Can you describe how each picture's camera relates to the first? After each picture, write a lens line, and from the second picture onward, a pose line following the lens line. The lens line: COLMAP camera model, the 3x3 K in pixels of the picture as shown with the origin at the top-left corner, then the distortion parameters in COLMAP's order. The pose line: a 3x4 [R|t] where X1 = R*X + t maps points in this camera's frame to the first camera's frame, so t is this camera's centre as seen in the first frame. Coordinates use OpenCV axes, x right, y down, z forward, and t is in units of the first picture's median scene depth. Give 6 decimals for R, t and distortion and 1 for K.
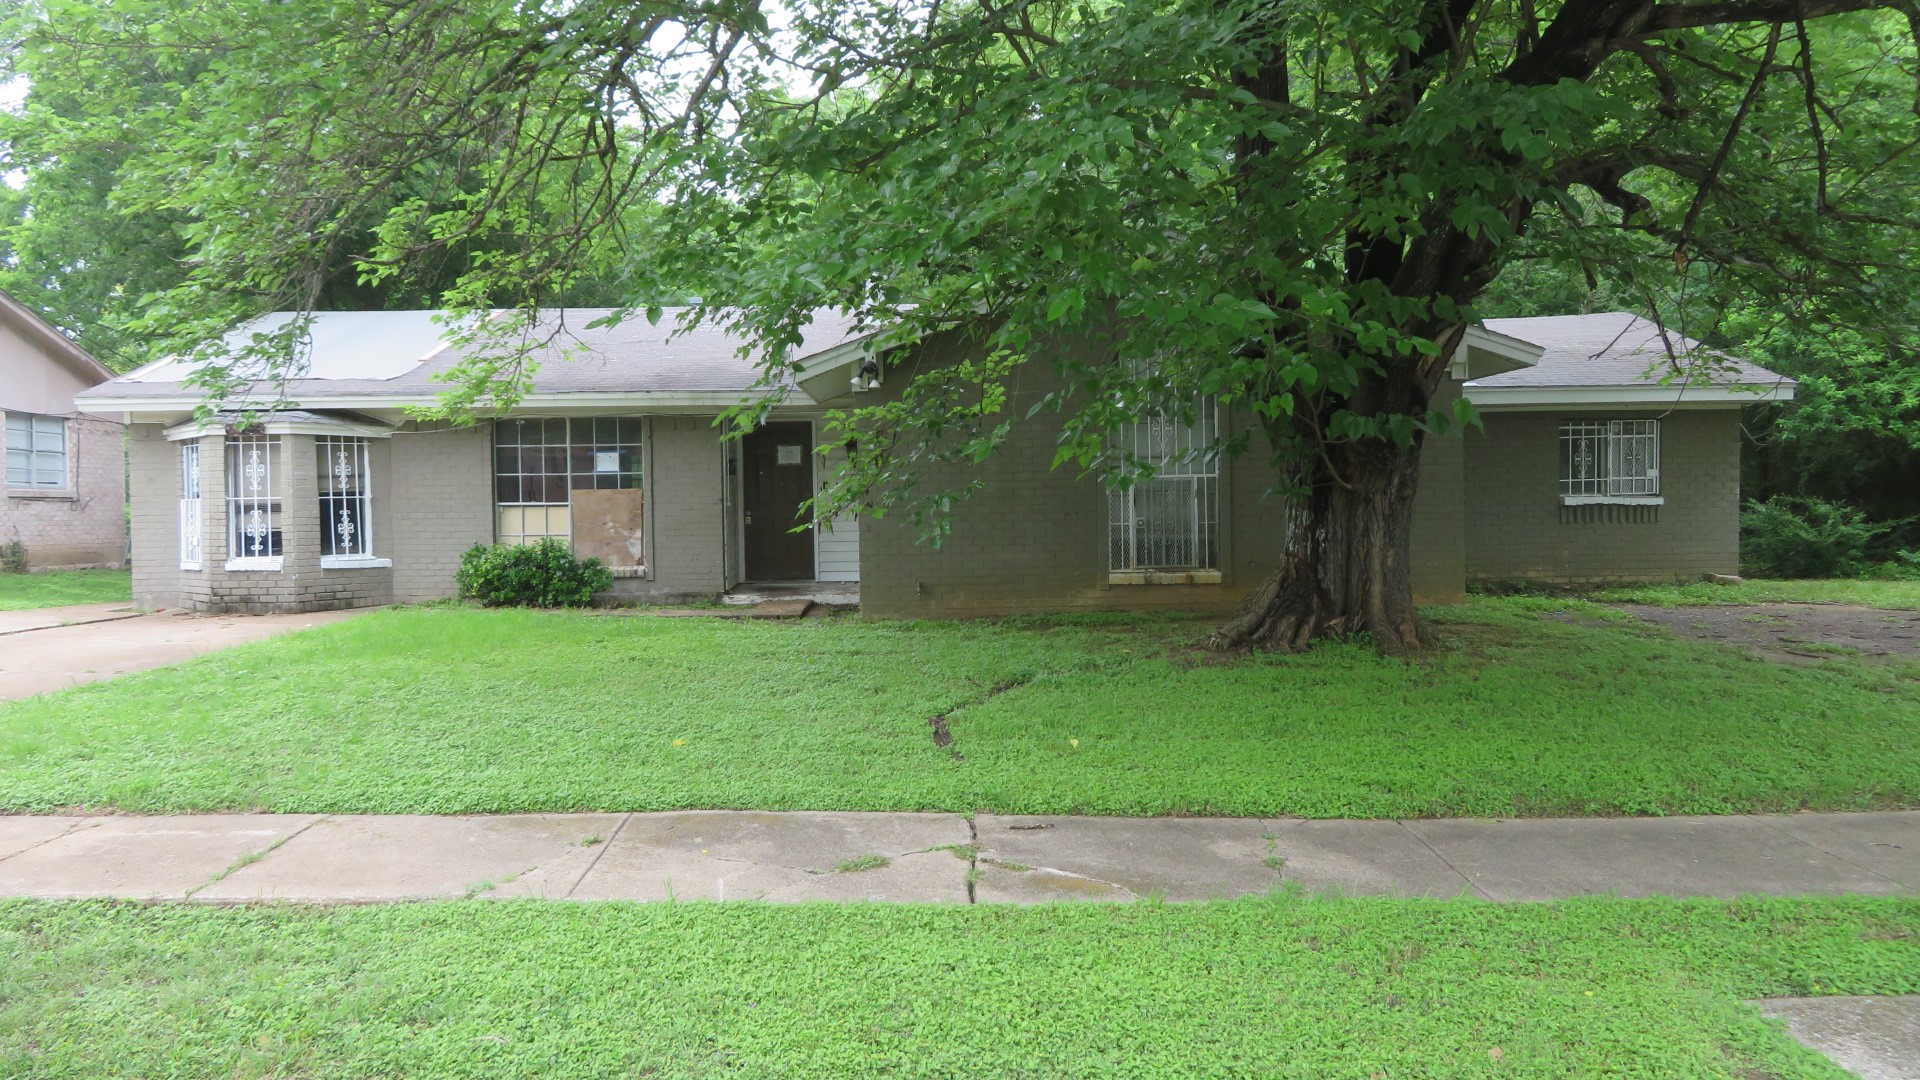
lens RADIAL K [[1367.8, 0, 960.0], [0, 1367.8, 540.0], [0, 0, 1]] dist [-0.006789, -0.001095]
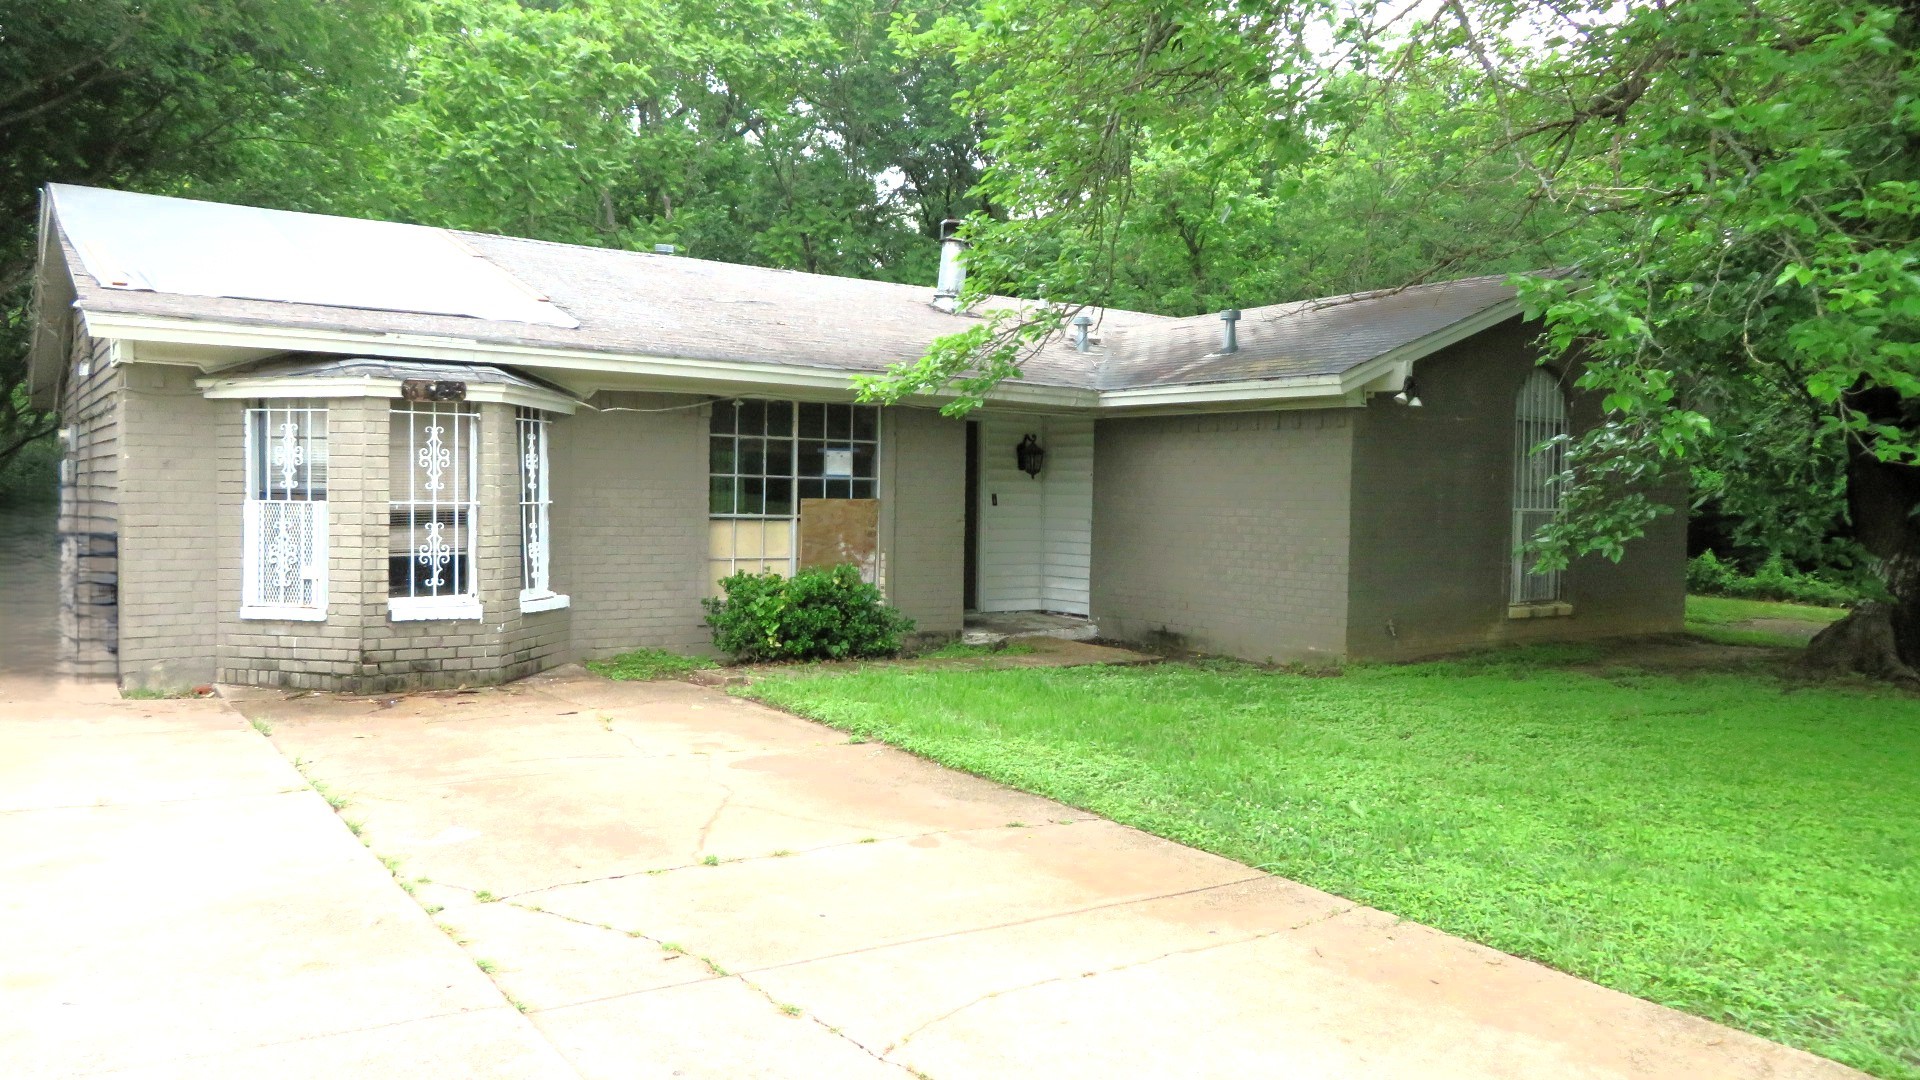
lens RADIAL K [[1367.8, 0, 960.0], [0, 1367.8, 540.0], [0, 0, 1]] dist [-0.006789, -0.001095]
pose [[0.824253, 0.009254, 0.566147, -0.669814], [-0.014077, 0.999892, 0.004152, -0.019525], [-0.566047, -0.011392, 0.824294, 0.354603]]
